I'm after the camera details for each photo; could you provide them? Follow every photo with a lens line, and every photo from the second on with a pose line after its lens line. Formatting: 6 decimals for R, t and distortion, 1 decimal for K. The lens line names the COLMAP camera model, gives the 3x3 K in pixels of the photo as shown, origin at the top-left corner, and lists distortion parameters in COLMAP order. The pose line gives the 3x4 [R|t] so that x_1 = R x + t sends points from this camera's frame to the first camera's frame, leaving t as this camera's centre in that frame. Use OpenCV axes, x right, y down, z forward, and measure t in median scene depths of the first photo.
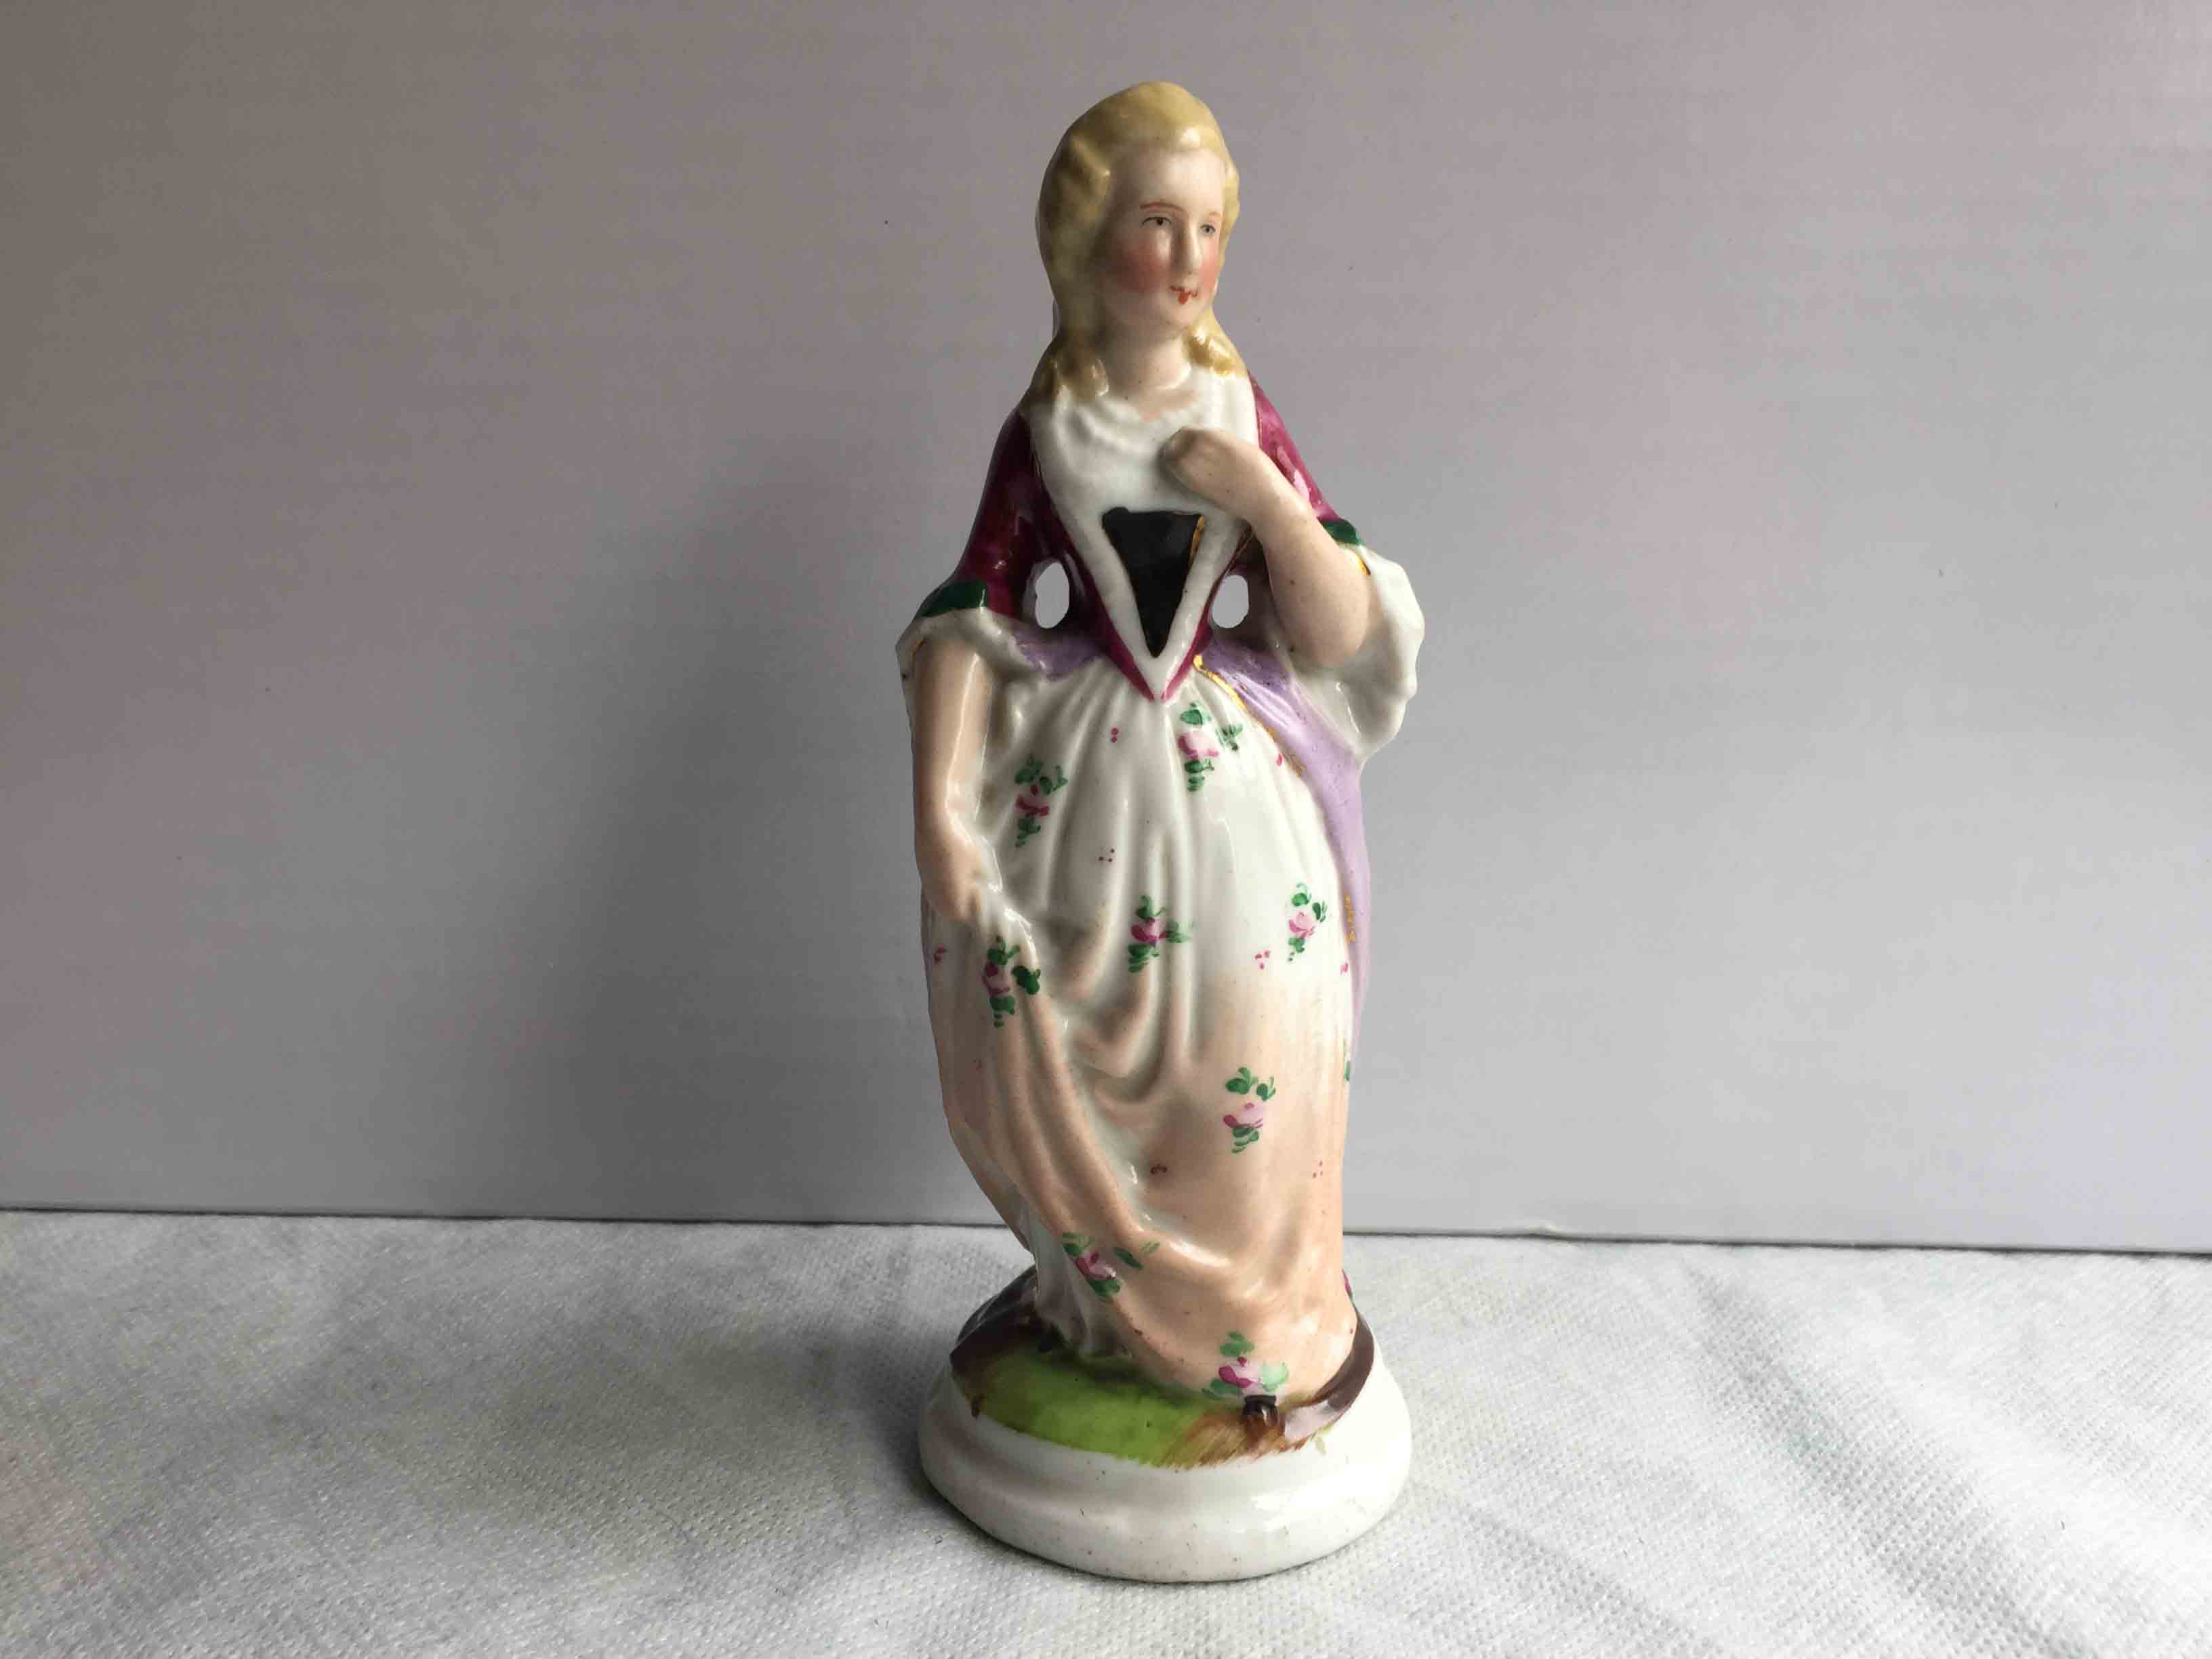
lens RADIAL K [[2001.7, 0, 1106.6], [0, 2001.7, 821.6], [0, 0, 1]] dist [0.078430, -0.102078]
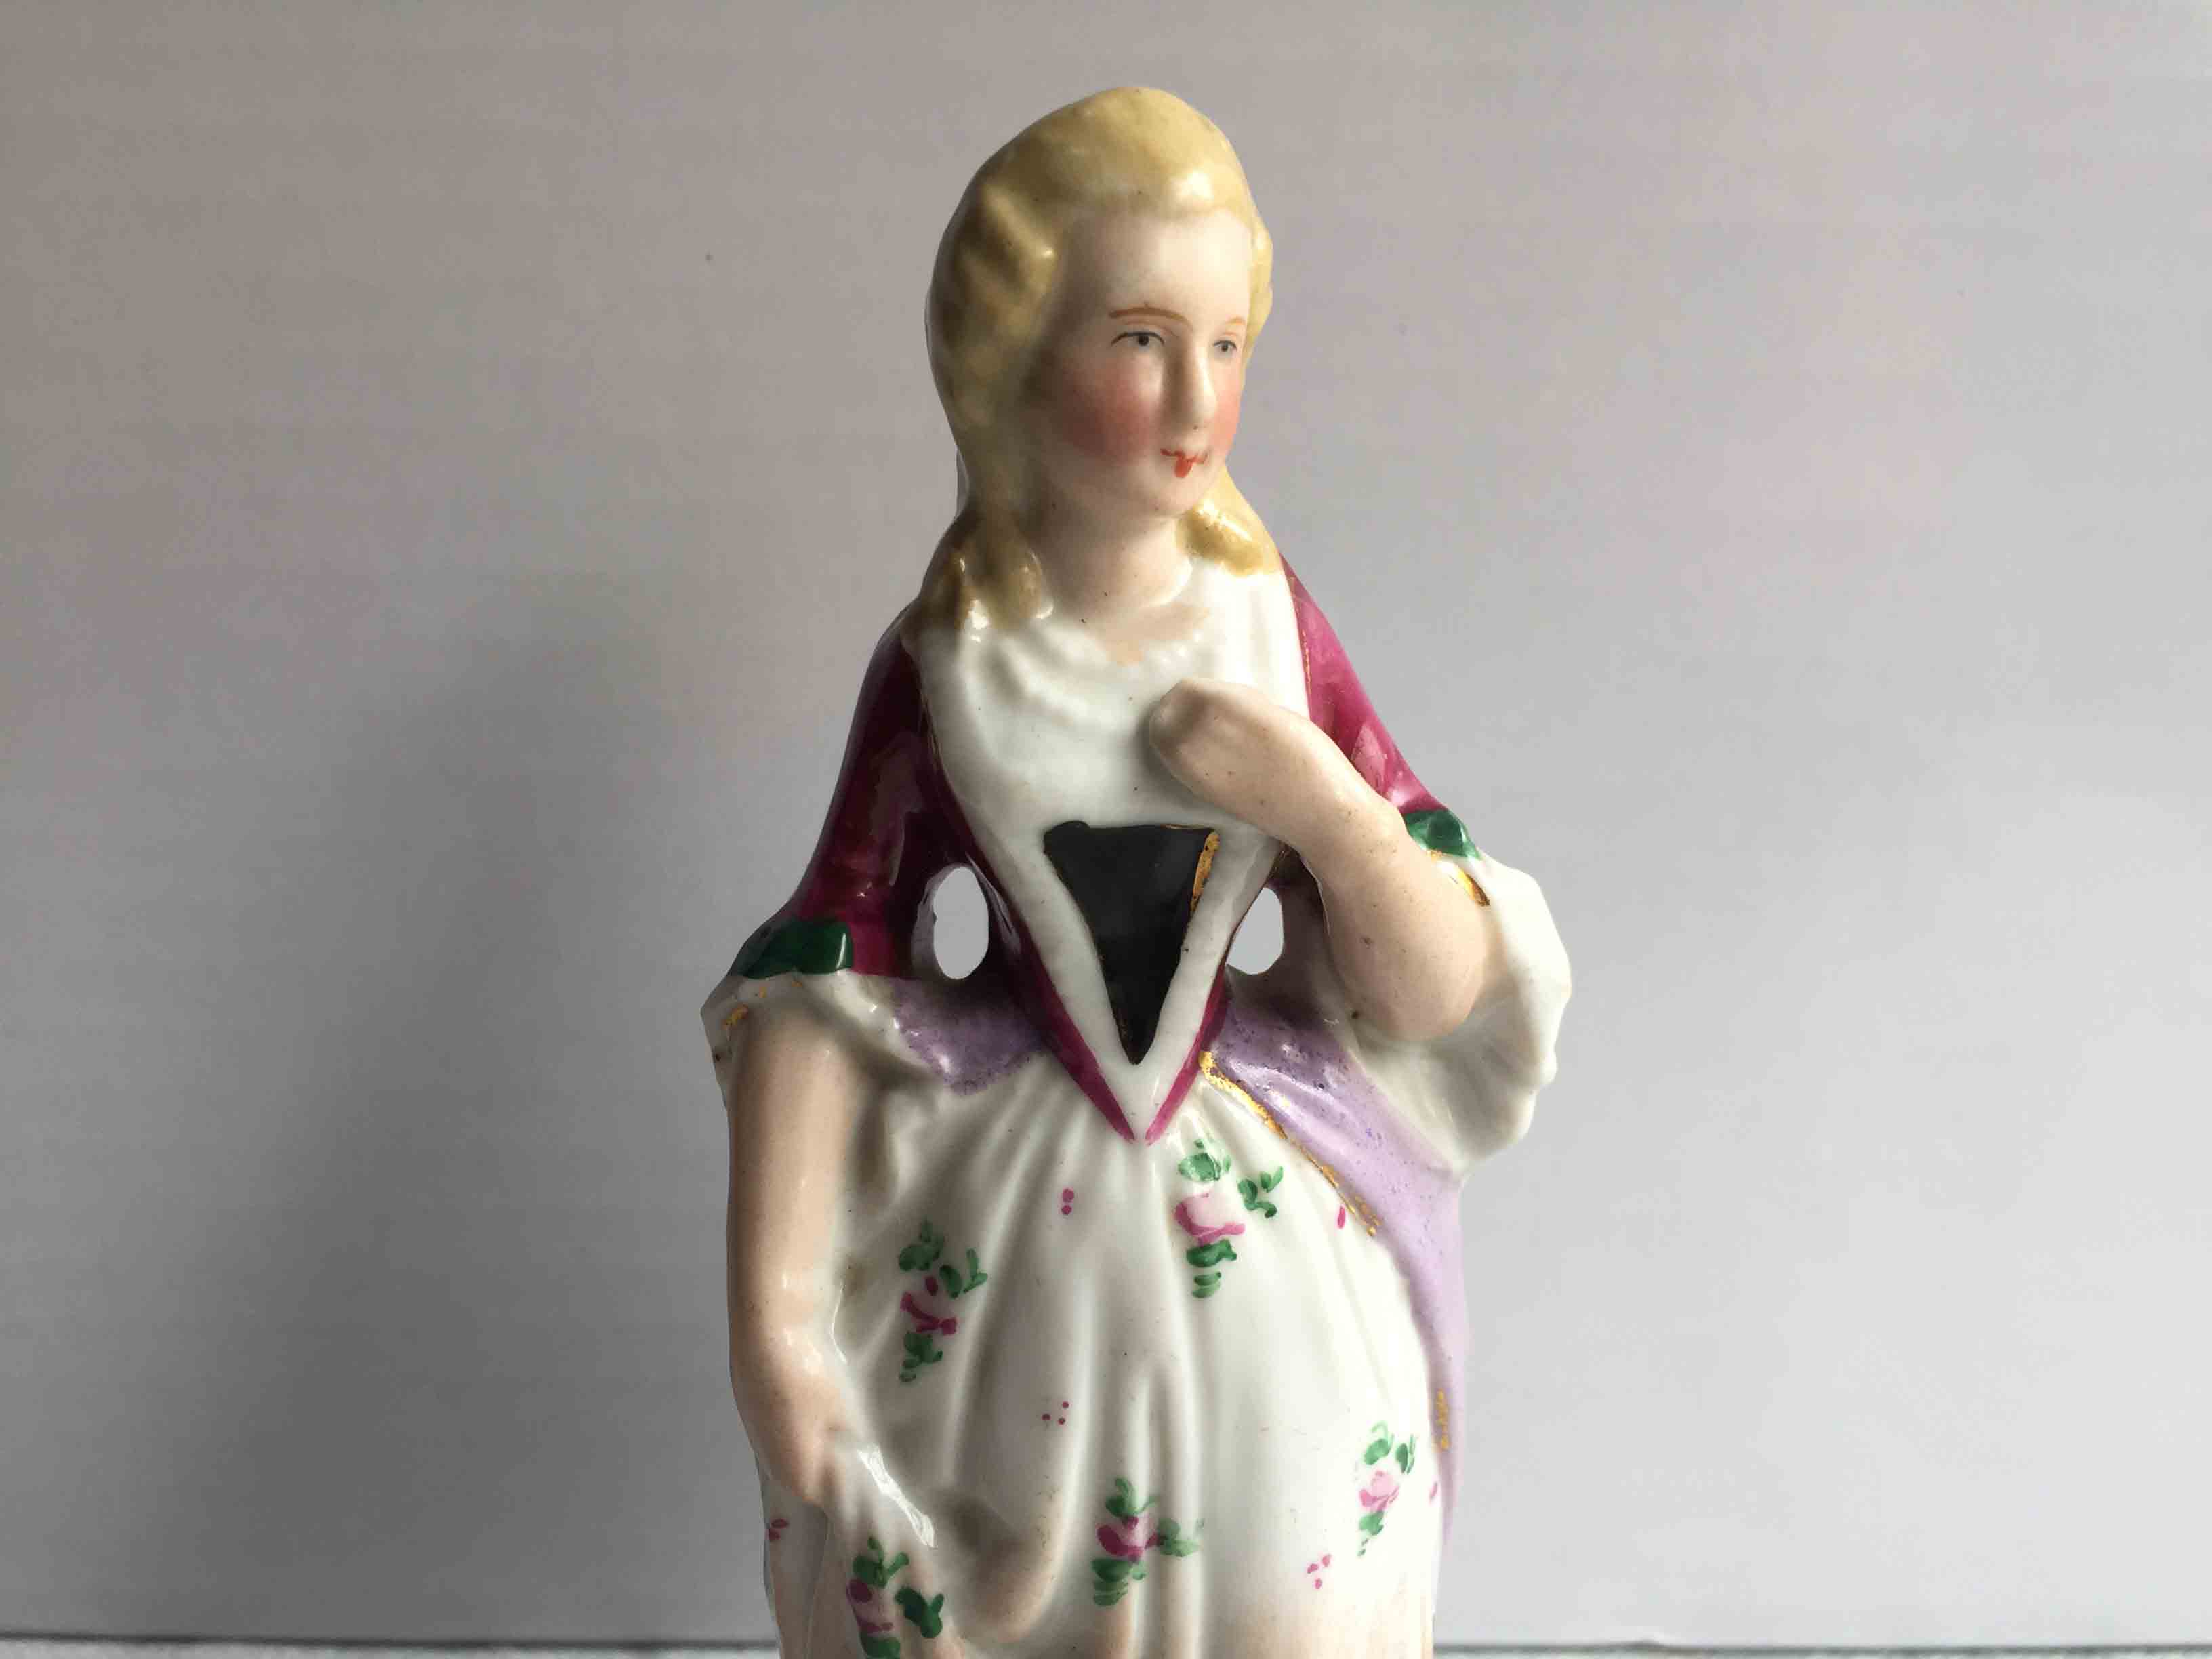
lens RADIAL K [[2001.7, 0, 1106.6], [0, 2001.7, 821.6], [0, 0, 1]] dist [0.078430, -0.102078]
pose [[0.999323, -0.007722, 0.035969, -0.004753], [0.006305, 0.999205, 0.039355, -0.173925], [-0.036244, -0.039102, 0.998578, 0.406587]]
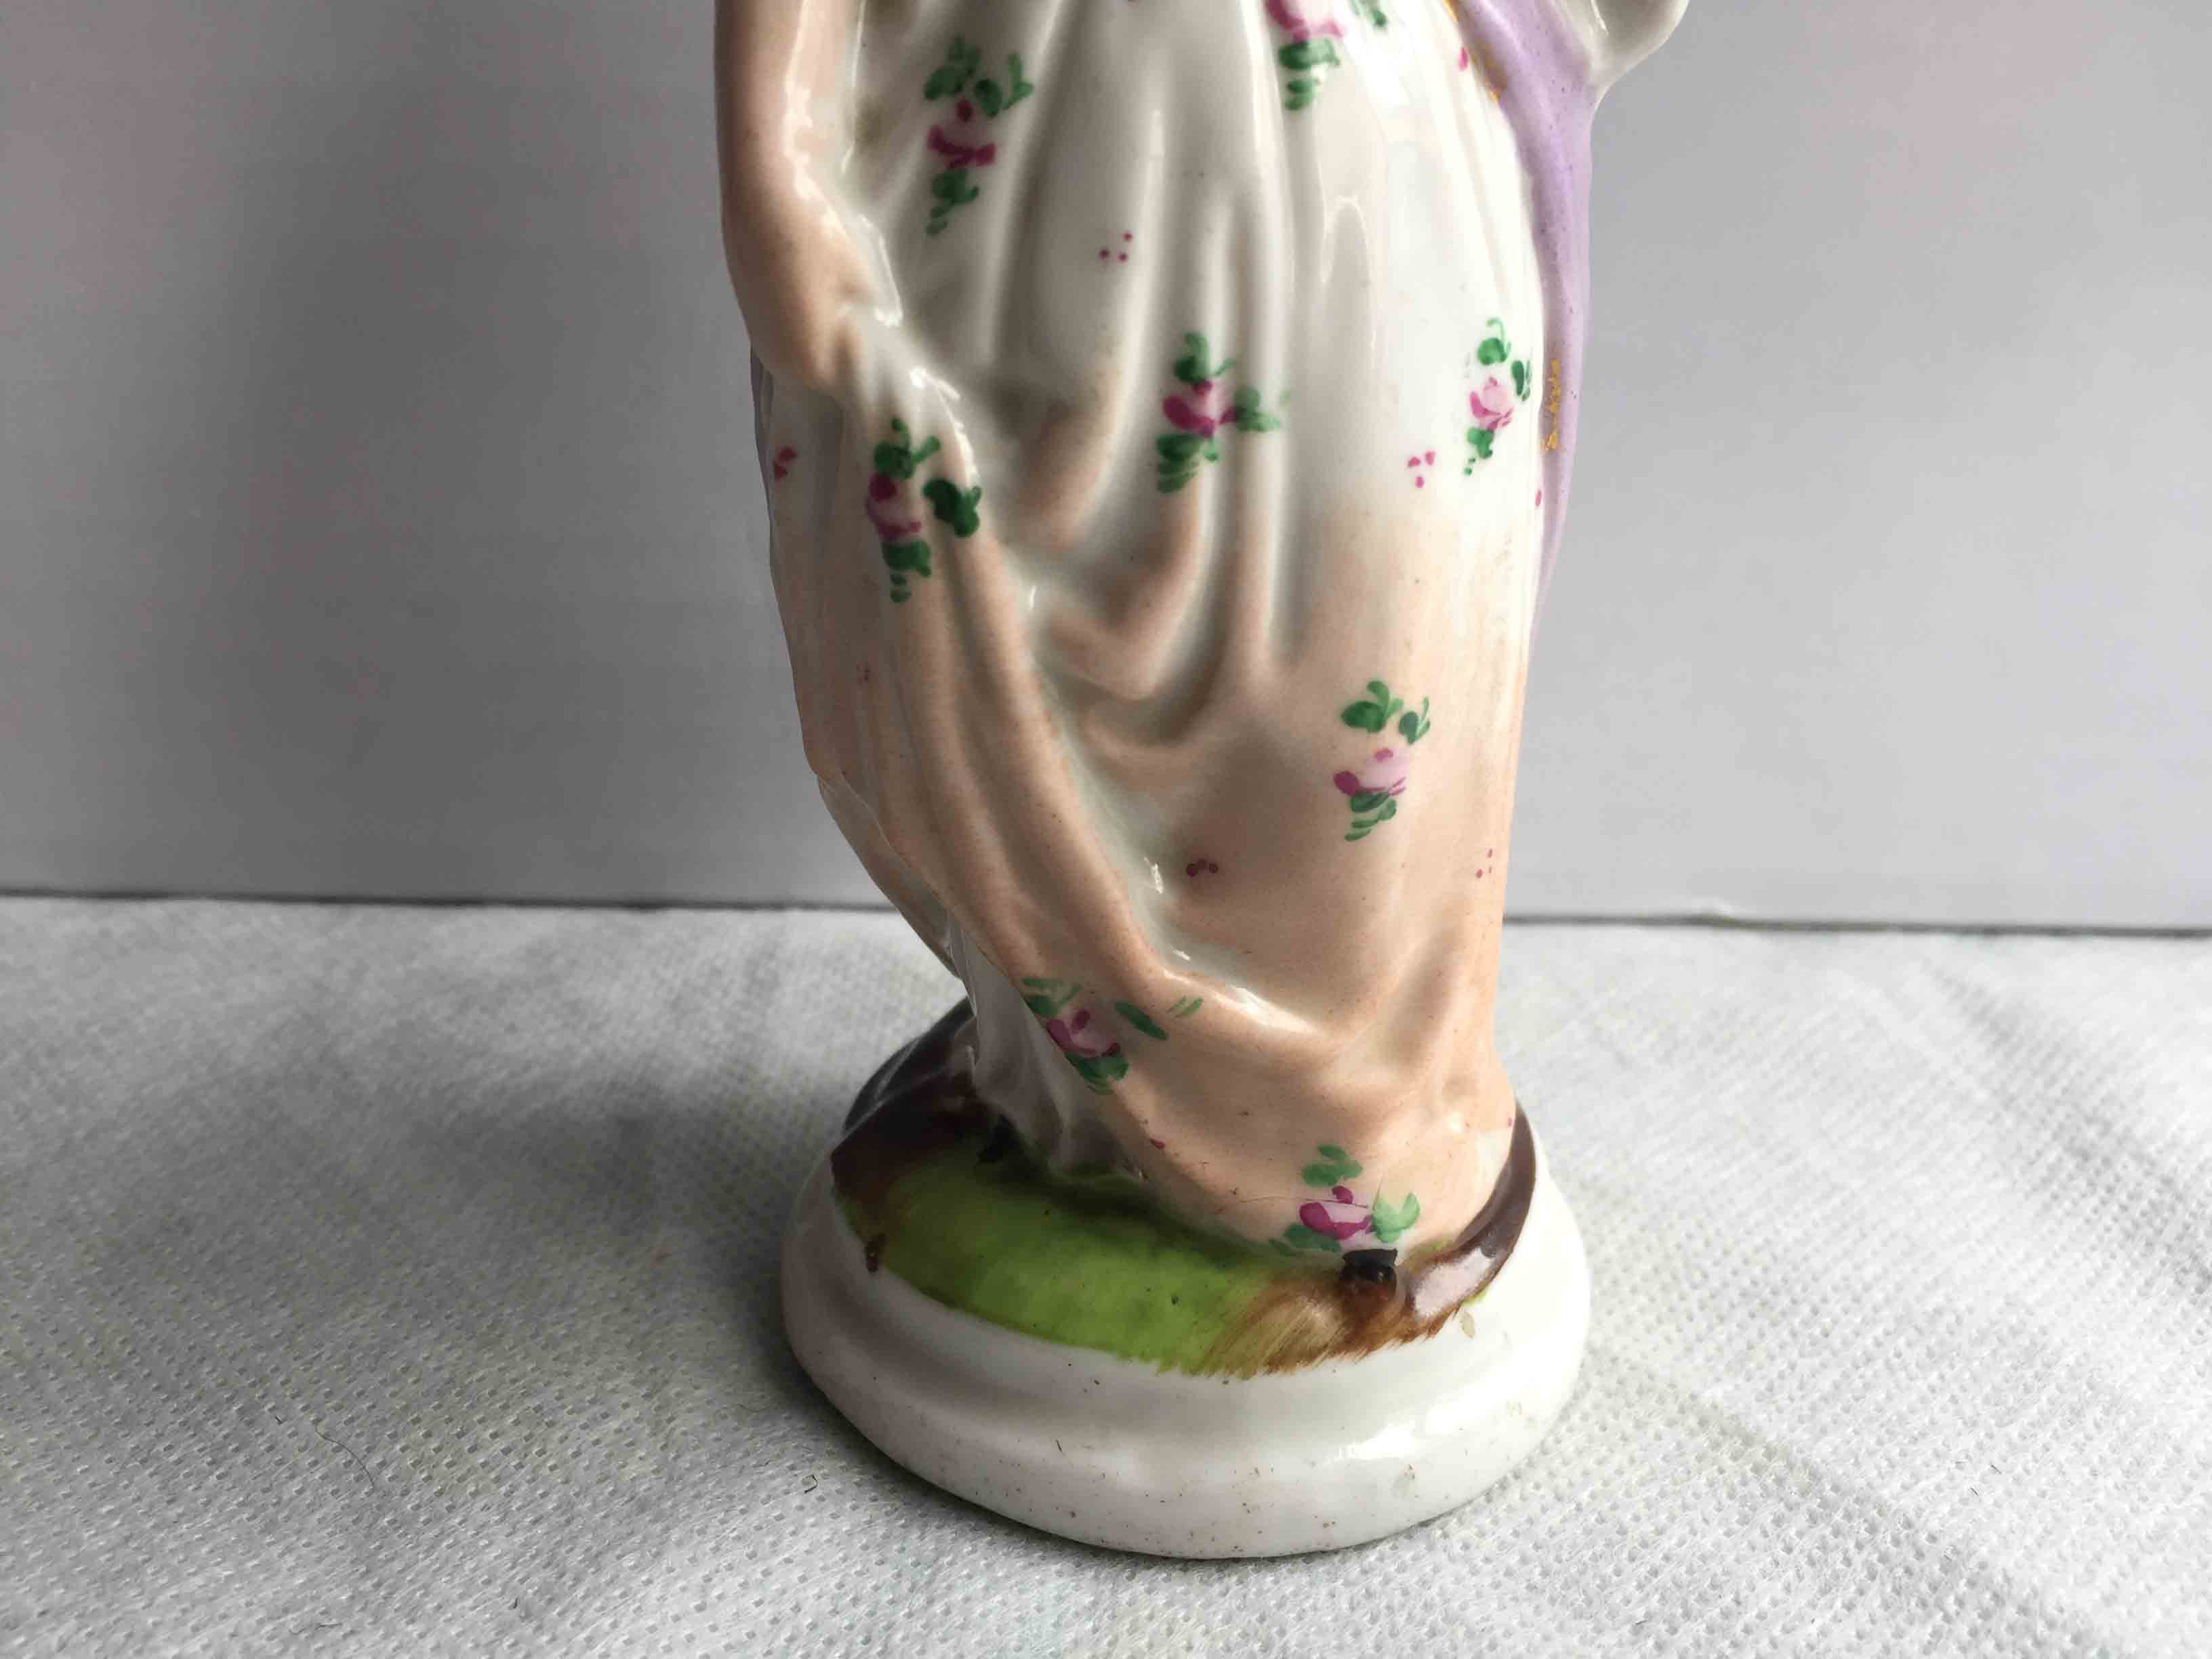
lens RADIAL K [[2001.7, 0, 1106.6], [0, 2001.7, 821.6], [0, 0, 1]] dist [0.078430, -0.102078]
pose [[0.999303, -0.001316, 0.037298, -0.020052], [-0.005960, 0.980923, 0.194304, 0.057262], [-0.036842, -0.194391, 0.980232, 0.480766]]
